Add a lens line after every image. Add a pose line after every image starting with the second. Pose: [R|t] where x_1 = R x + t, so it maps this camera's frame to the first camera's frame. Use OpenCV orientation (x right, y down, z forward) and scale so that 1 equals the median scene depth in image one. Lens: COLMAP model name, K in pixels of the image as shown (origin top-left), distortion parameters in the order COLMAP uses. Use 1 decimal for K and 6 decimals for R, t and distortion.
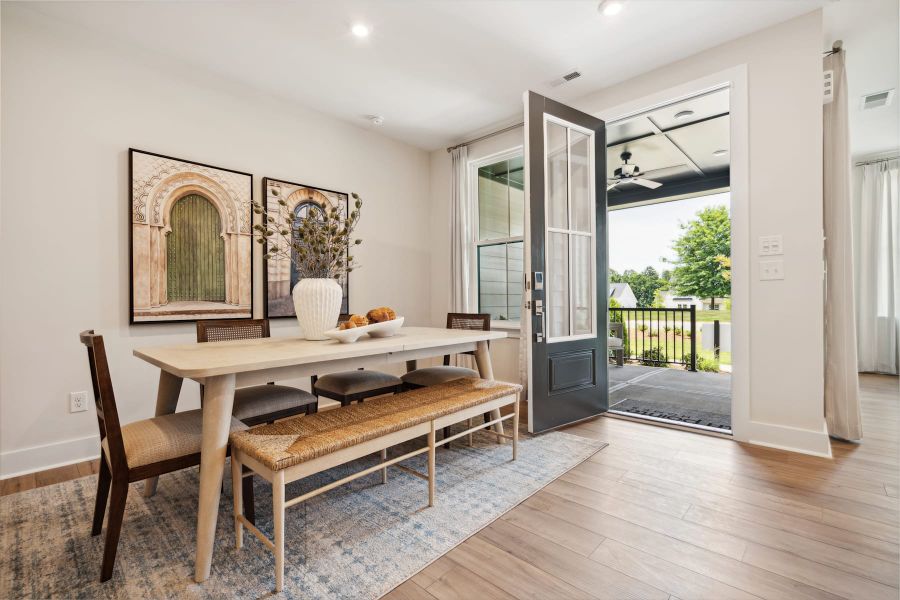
lens RADIAL K [[406.0, 0, 448.3], [0, 406.0, 302.5], [0, 0, 1]] dist [-0.003619, 0.000582]
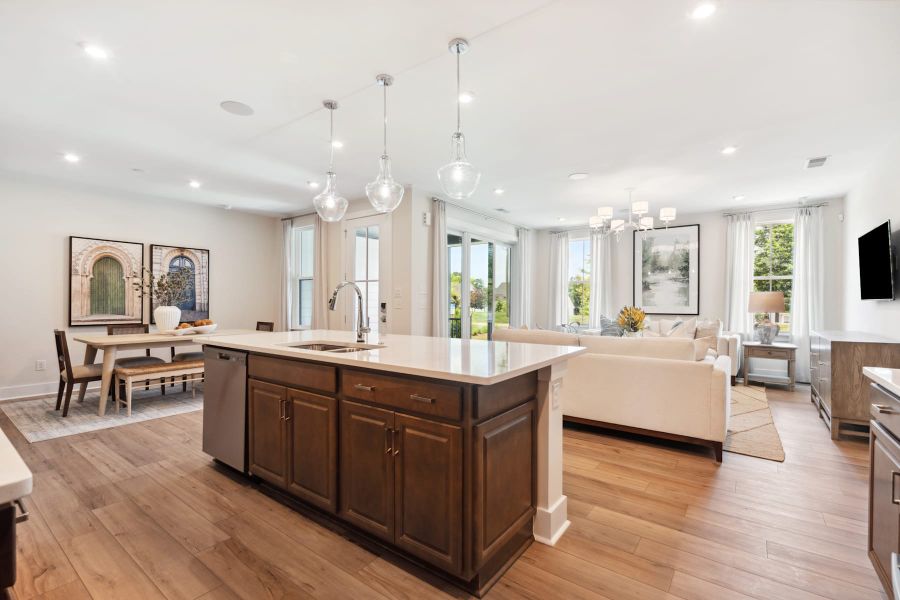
lens RADIAL K [[406.0, 0, 447.4], [0, 406.0, 305.5], [0, 0, 1]] dist [-0.003619, 0.000582]
pose [[0.993538, 0.015101, 0.112492, 0.738236], [-0.015114, 0.999886, -0.000740, -0.067460], [-0.112490, -0.000965, 0.993652, -1.050368]]
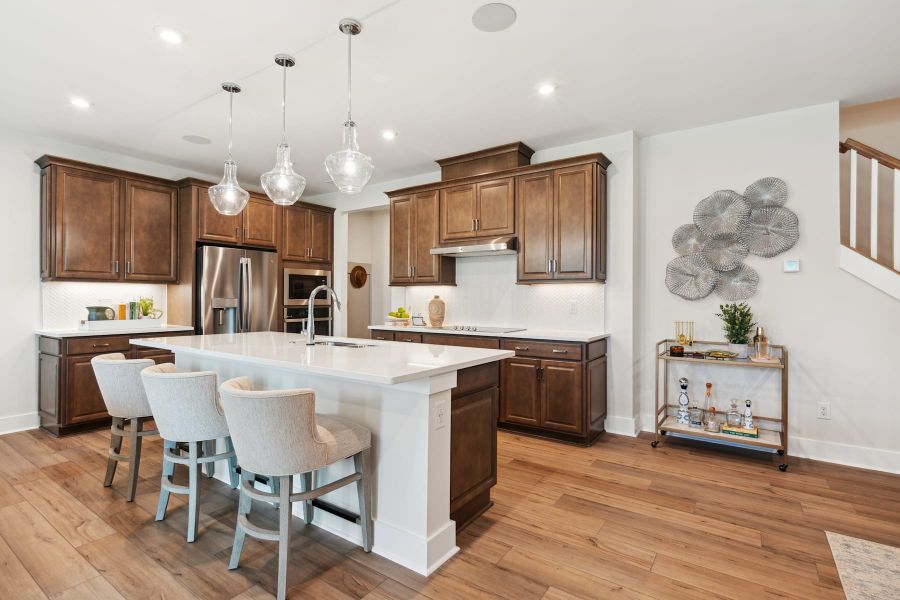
lens RADIAL K [[430.5, 0, 449.9], [0, 430.5, 299.1], [0, 0, 1]] dist [0.000289, -0.000340]
pose [[-0.988942, 0.009096, -0.148022, 0.479734], [0.007500, 0.999908, 0.011335, -0.094335], [0.148112, 0.010100, -0.988919, 0.890741]]
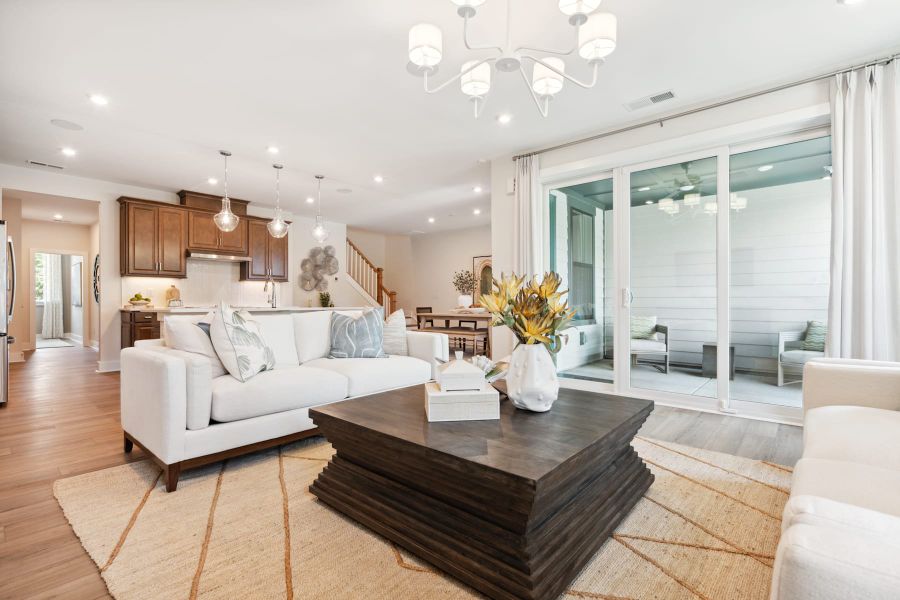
lens RADIAL K [[406.0, 0, 448.8], [0, 406.0, 303.4], [0, 0, 1]] dist [-0.003619, 0.000582]
pose [[0.041651, 0.016666, -0.998993, 2.493068], [-0.005166, 0.999851, 0.016465, -0.035617], [0.999119, 0.004475, 0.041731, 0.593840]]
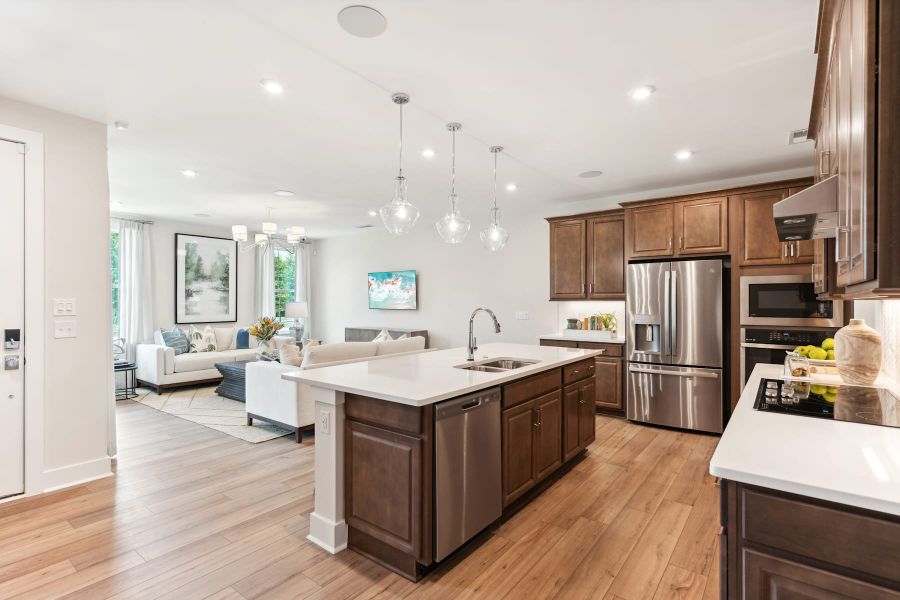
lens RADIAL K [[430.5, 0, 448.4], [0, 430.5, 303.2], [0, 0, 1]] dist [0.000289, -0.000340]
pose [[-0.097541, 0.010370, 0.995177, -0.446945], [0.007791, 0.999923, -0.009656, -0.118431], [-0.995201, 0.006812, -0.097615, 0.053657]]
